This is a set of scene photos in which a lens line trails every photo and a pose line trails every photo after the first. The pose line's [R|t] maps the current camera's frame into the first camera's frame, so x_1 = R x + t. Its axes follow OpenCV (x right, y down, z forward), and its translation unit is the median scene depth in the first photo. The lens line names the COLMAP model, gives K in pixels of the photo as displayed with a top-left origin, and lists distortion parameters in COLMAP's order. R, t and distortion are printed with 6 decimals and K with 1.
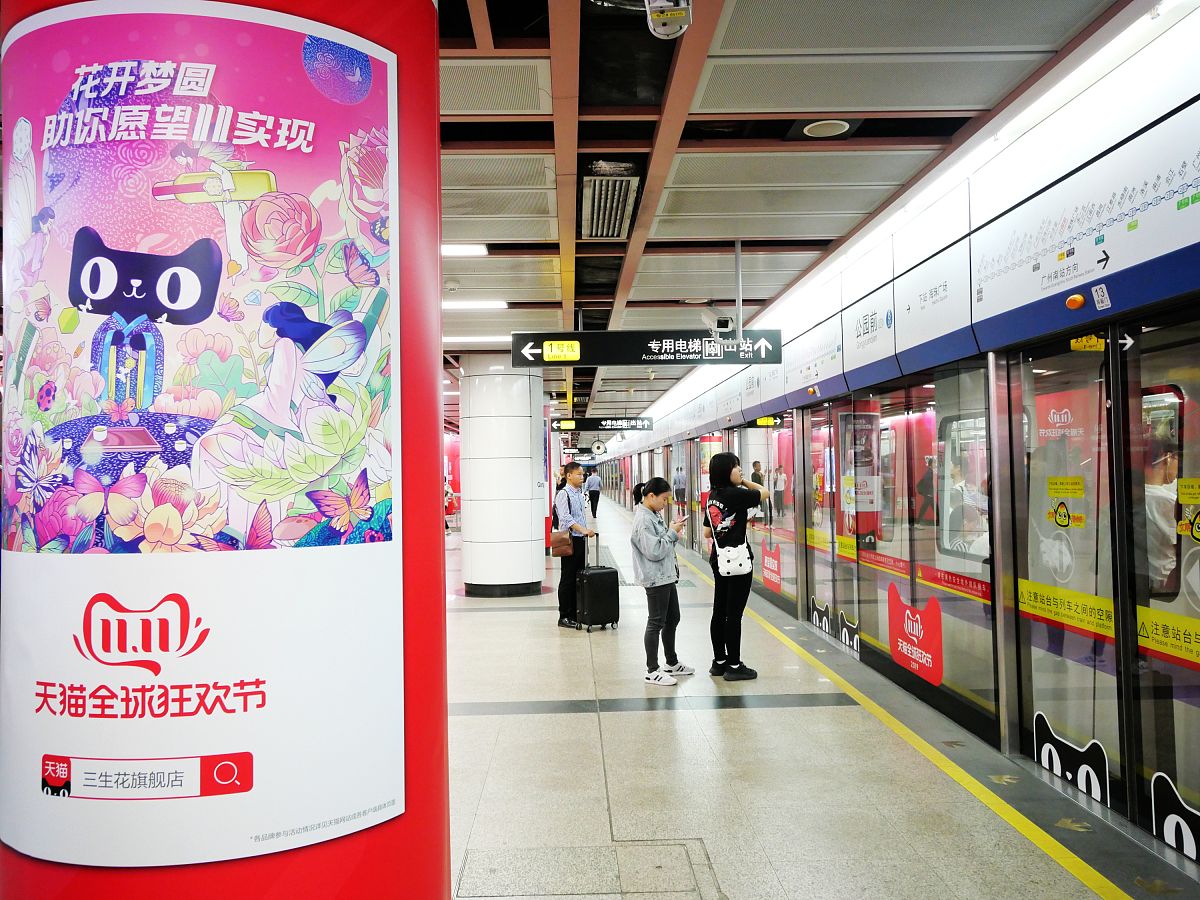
lens RADIAL K [[964.7, 0, 608.9], [0, 964.7, 440.3], [0, 0, 1]] dist [0.000116, 0.018212]
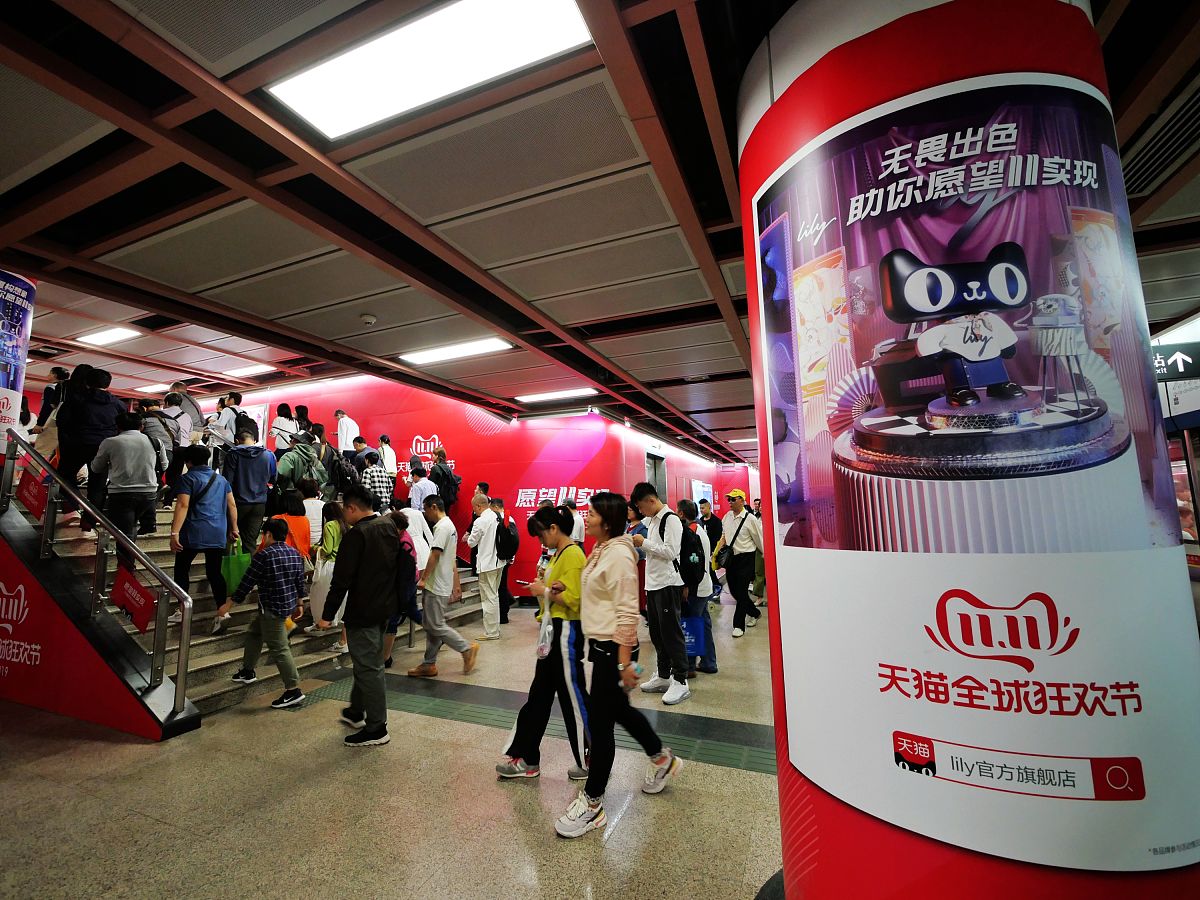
lens RADIAL K [[508.6, 0, 608.6], [0, 508.6, 442.6], [0, 0, 1]] dist [-0.004124, -0.000754]
pose [[0.946304, -0.048487, -0.319620, -0.703751], [0.020670, 0.995740, -0.089858, 0.034790], [0.322616, 0.078427, 0.943275, 0.309147]]
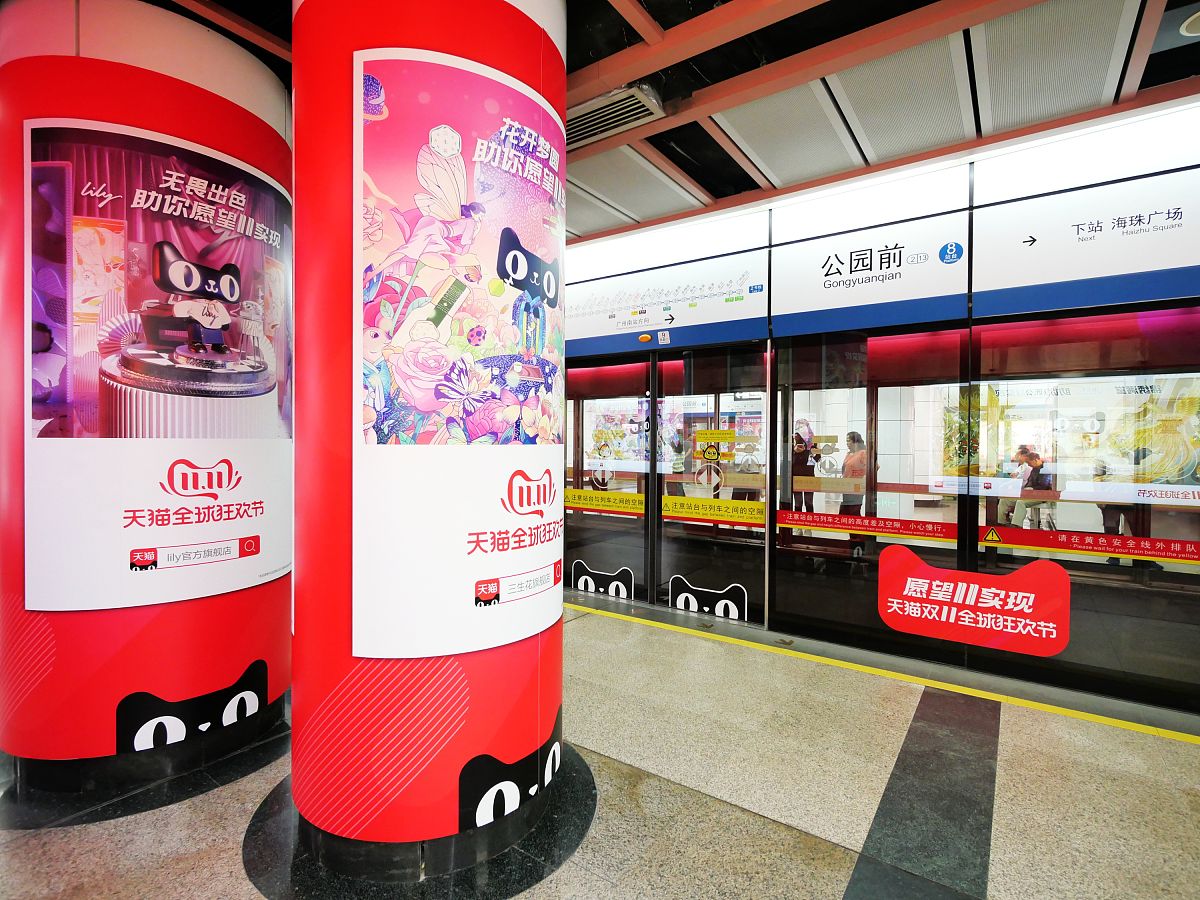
lens RADIAL K [[595.0, 0, 593.7], [0, 595.0, 448.0], [0, 0, 1]] dist [0.000558, 0.001558]
pose [[0.594886, 0.013414, 0.803698, -0.975177], [-0.045522, 0.998818, 0.017024, 0.079386], [-0.802520, -0.046713, 0.594793, -0.335274]]
